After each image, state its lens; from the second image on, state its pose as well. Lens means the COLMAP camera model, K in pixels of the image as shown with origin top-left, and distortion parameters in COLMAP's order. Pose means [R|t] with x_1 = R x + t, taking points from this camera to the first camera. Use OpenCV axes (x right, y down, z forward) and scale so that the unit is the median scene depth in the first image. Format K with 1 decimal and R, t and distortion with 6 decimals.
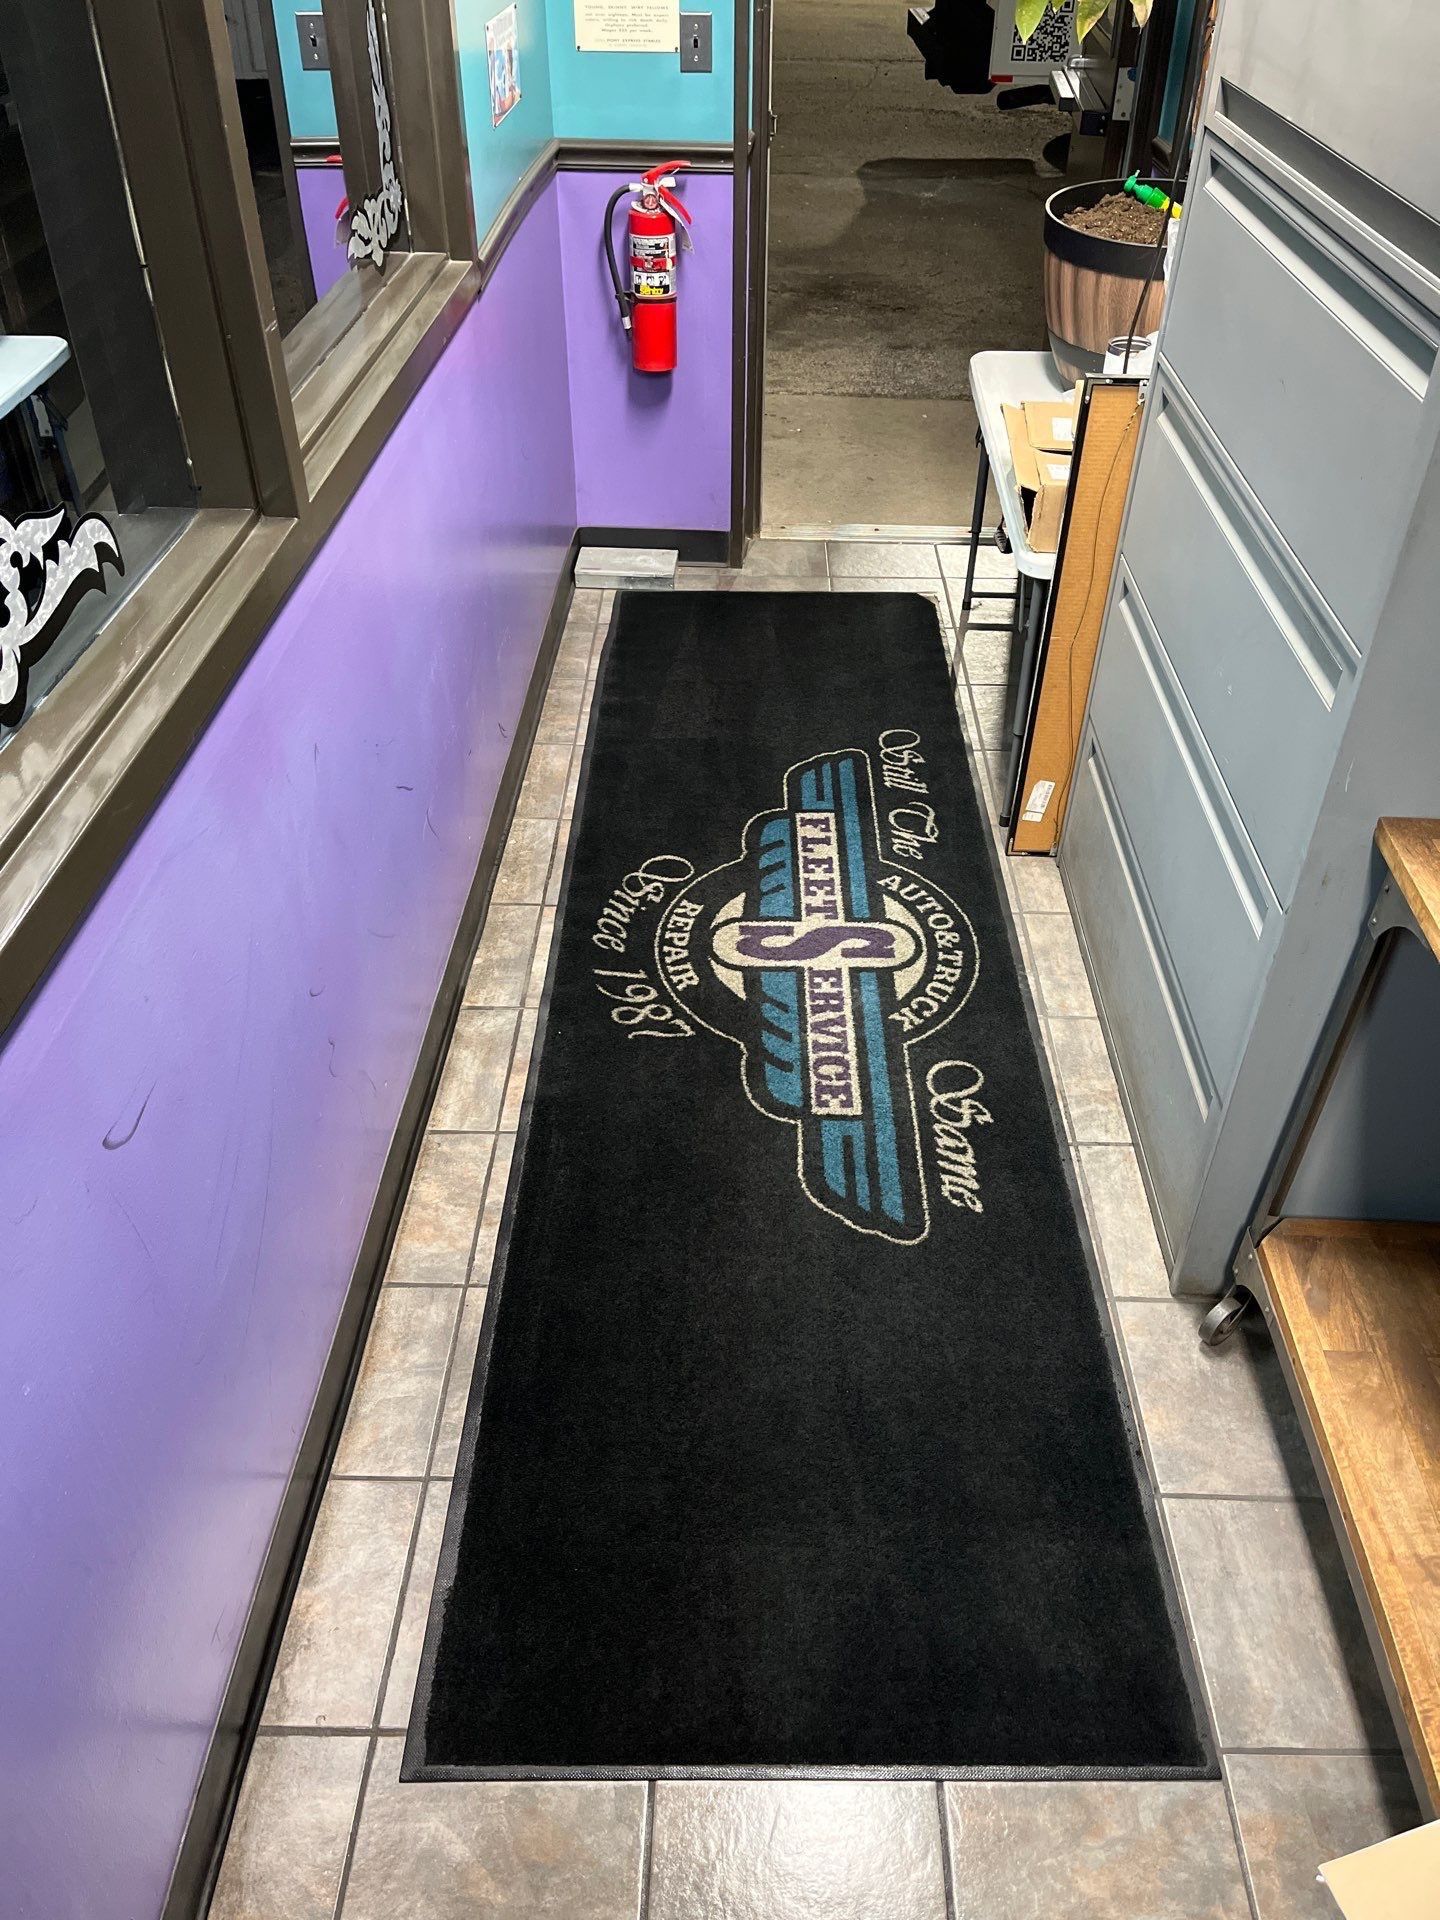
lens RADIAL K [[1556.0, 0, 725.3], [0, 1556.0, 960.0], [0, 0, 1]] dist [0.070067, -0.176318]
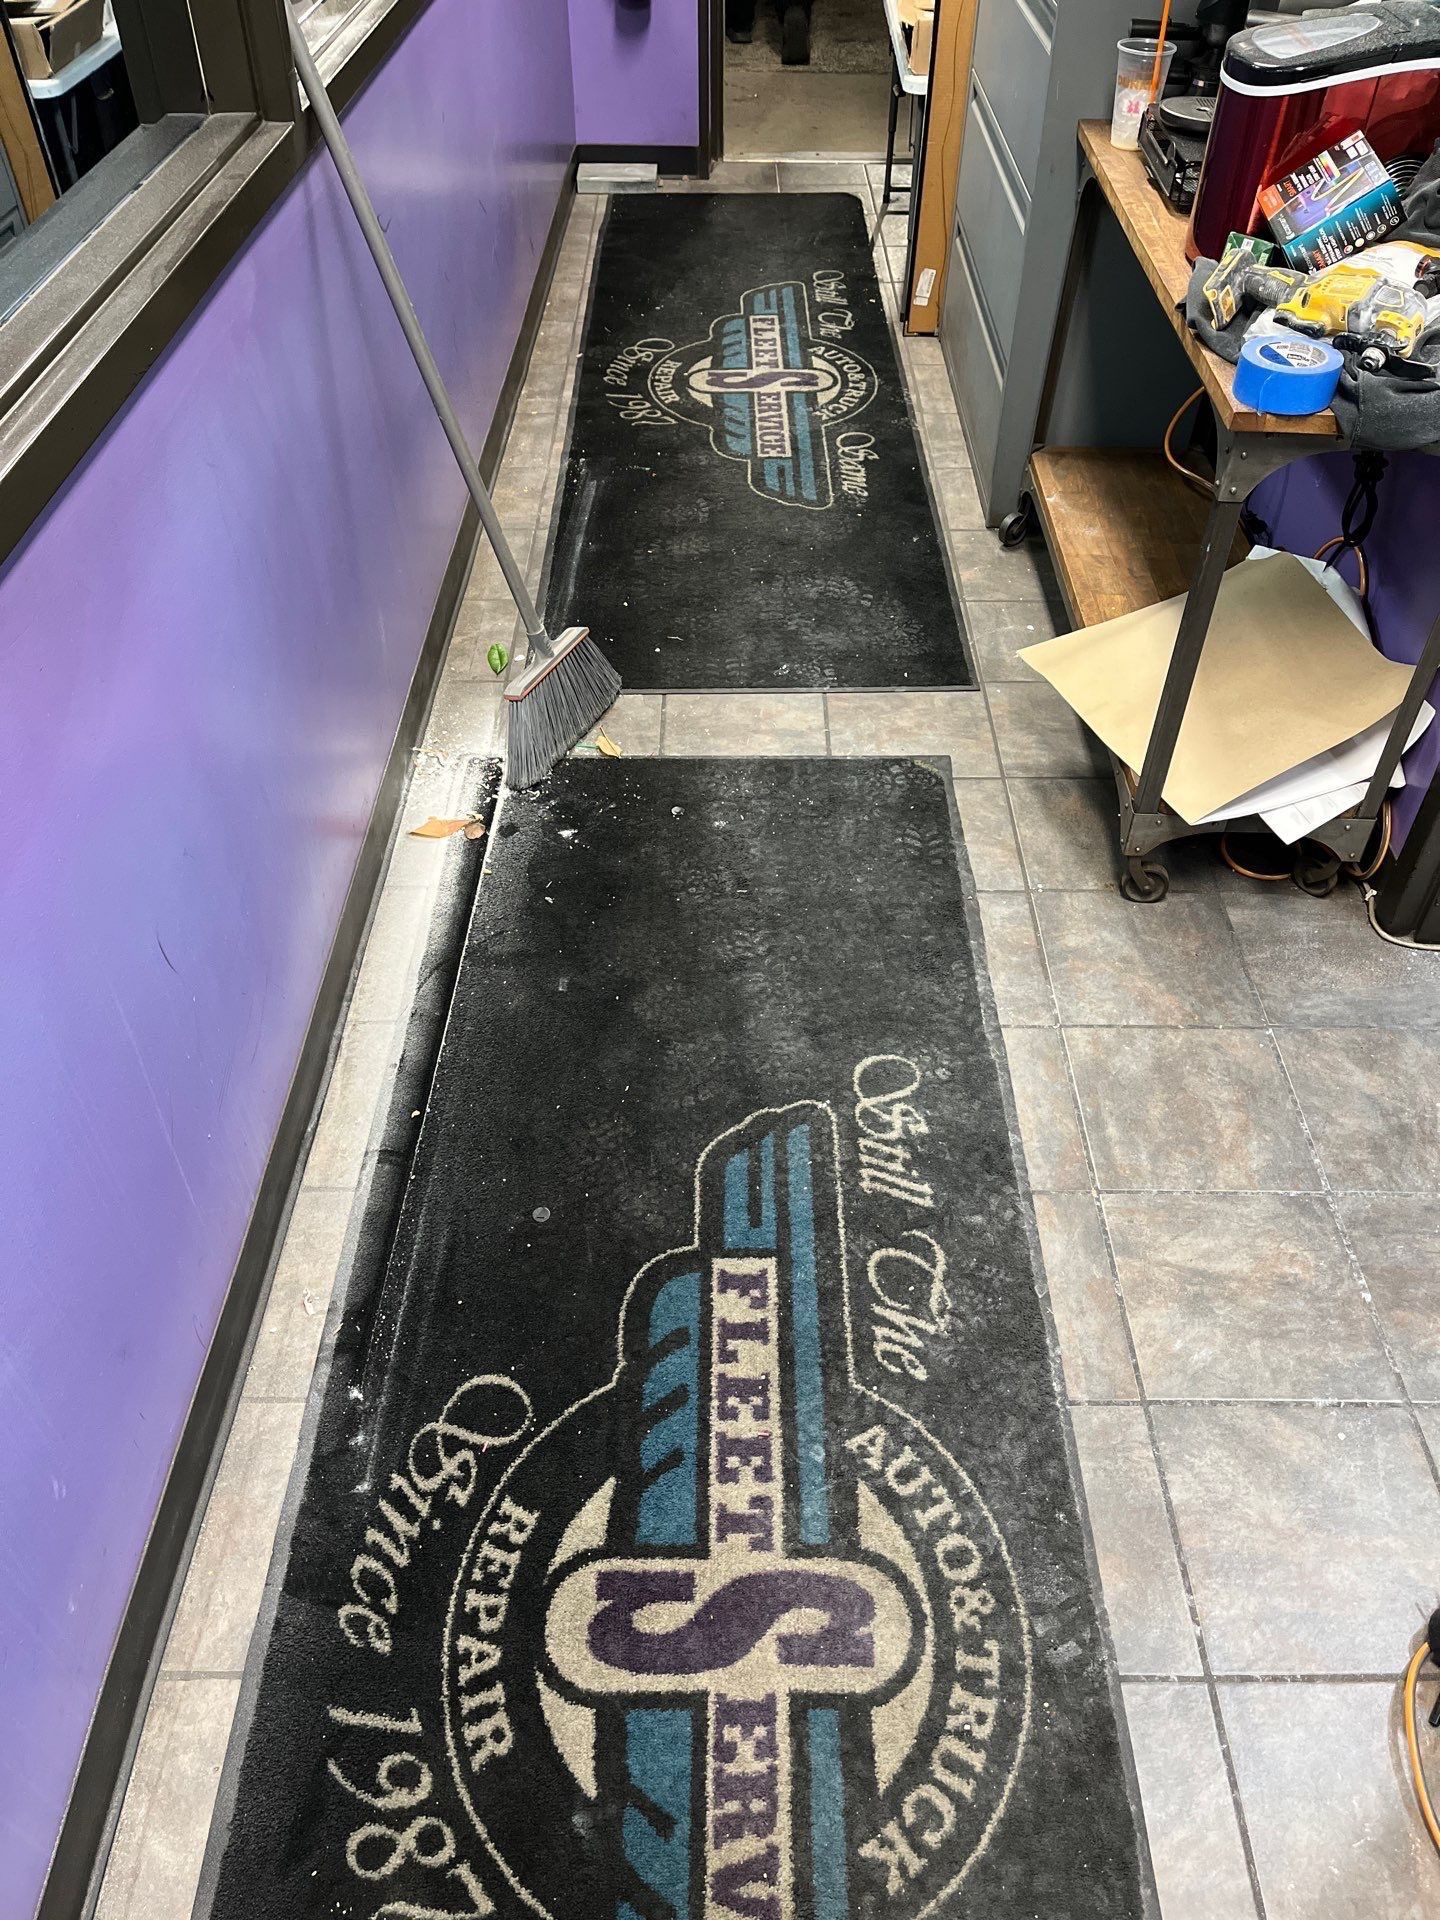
lens RADIAL K [[1513.7, 0, 703.9], [0, 1513.7, 966.1], [0, 0, 1]] dist [0.065763, -0.115723]
pose [[0.999857, -0.016513, -0.003739, 0.001591], [0.016820, 0.994050, 0.107623, 0.356455], [0.001940, -0.107670, 0.994185, -0.415169]]
